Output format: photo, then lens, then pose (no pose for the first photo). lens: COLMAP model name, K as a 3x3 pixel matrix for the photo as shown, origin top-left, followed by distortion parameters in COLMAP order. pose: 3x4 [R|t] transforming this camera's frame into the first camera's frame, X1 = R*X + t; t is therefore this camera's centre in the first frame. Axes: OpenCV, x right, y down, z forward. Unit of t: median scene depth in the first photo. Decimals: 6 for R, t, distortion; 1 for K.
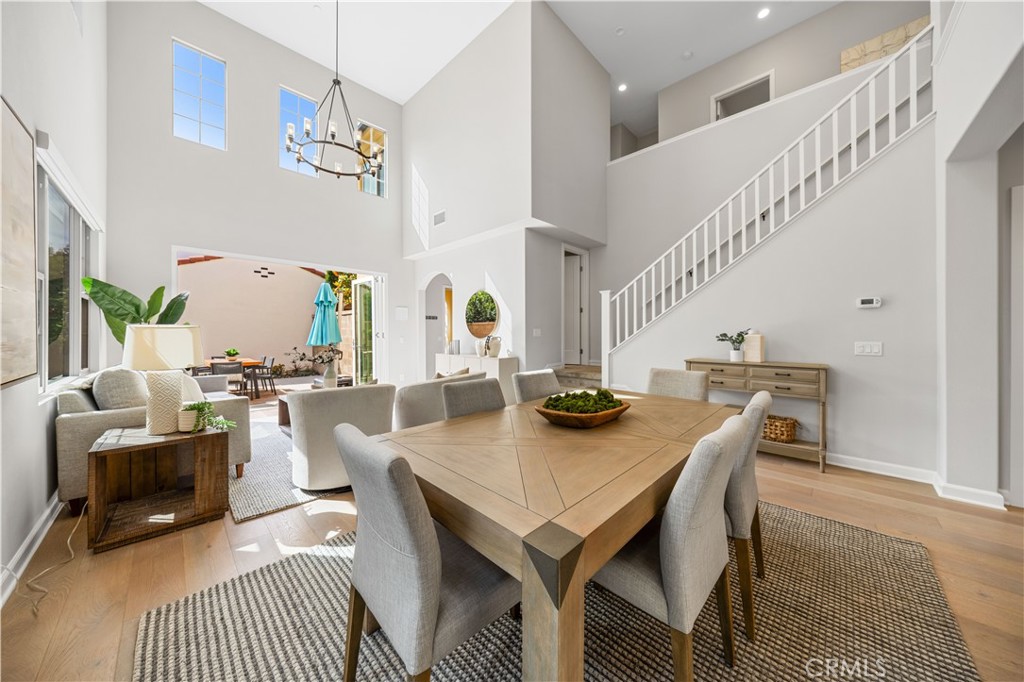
lens RADIAL K [[338.9, 0, 509.8], [0, 338.9, 336.8], [0, 0, 1]] dist [-0.000798, -0.000168]
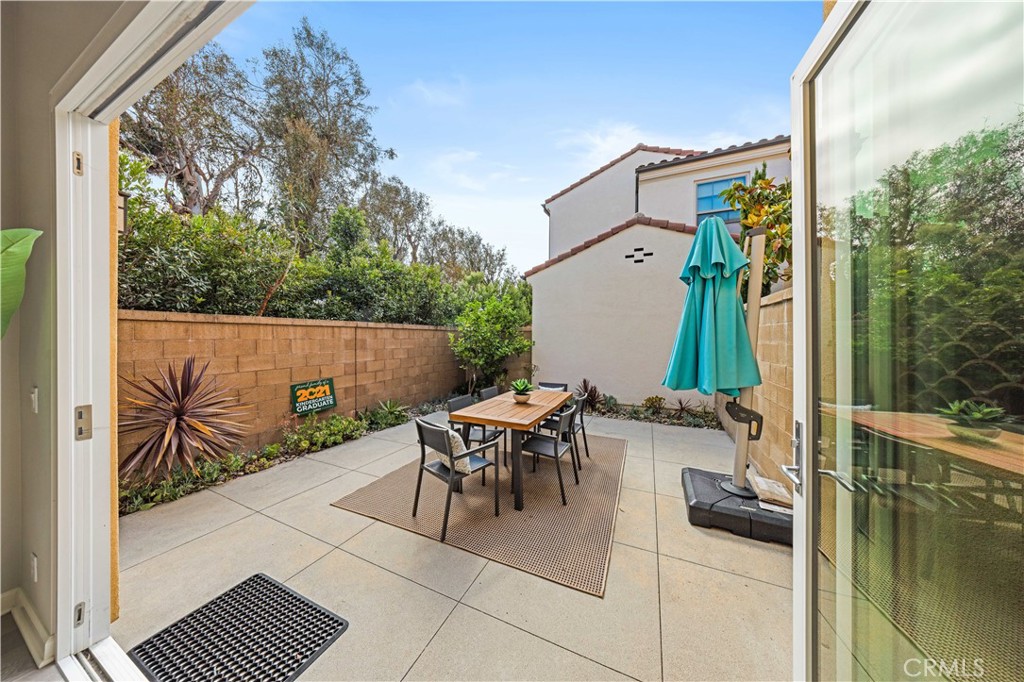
lens RADIAL K [[297.7, 0, 507.7], [0, 297.7, 339.1], [0, 0, 1]] dist [0.000941, 0.000000]
pose [[0.332720, 0.001506, -0.943025, -0.582031], [-0.009018, 0.999958, -0.001585, -0.047503], [0.942983, 0.009031, 0.332719, 1.278934]]
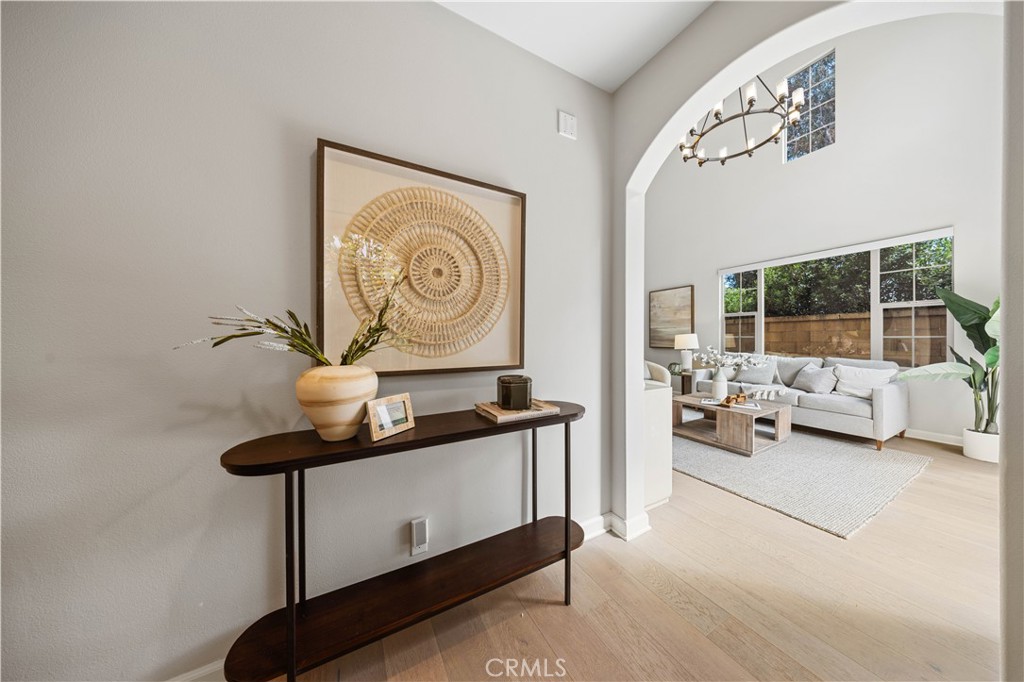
lens RADIAL K [[303.1, 0, 517.2], [0, 303.1, 336.1], [0, 0, 1]] dist [-0.000237, 0.002922]
pose [[-0.959190, -0.001296, 0.282760, -0.191068], [0.000020, 0.999989, 0.004649, -0.014926], [-0.282763, 0.004465, -0.959179, 1.796958]]
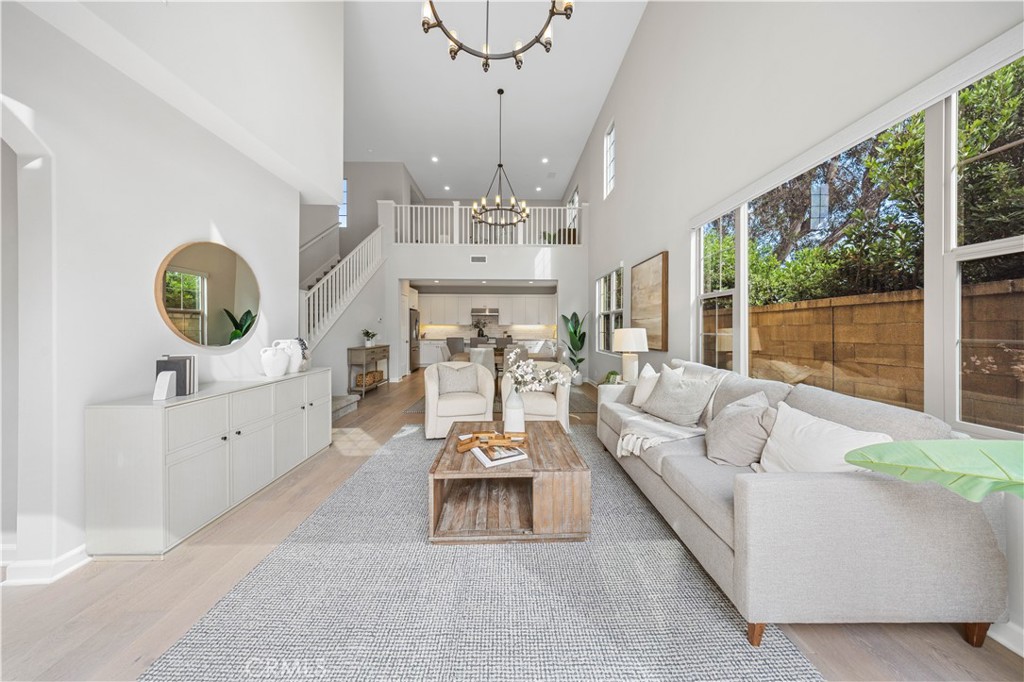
lens RADIAL K [[299.5, 0, 511.4], [0, 299.5, 329.6], [0, 0, 1]] dist [0.000471, -0.000018]
pose [[-0.707054, -0.006540, 0.707130, -0.813129], [0.001727, 0.999938, 0.010975, -0.022691], [-0.707158, 0.008981, -0.706999, 1.230613]]
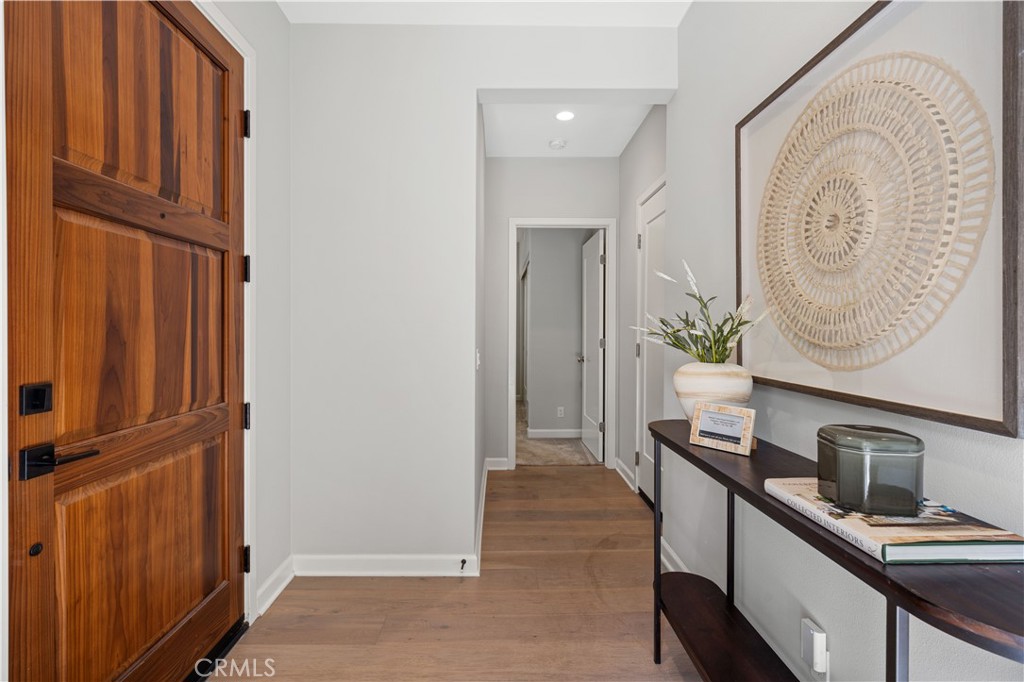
lens RADIAL K [[461.7, 0, 509.5], [0, 461.7, 334.6], [0, 0, 1]] dist [-0.000691, -0.000113]
pose [[0.708913, -0.002664, 0.705291, -0.335564], [0.001359, 0.999996, 0.002411, -0.013429], [-0.705295, -0.000751, 0.708914, 1.494064]]
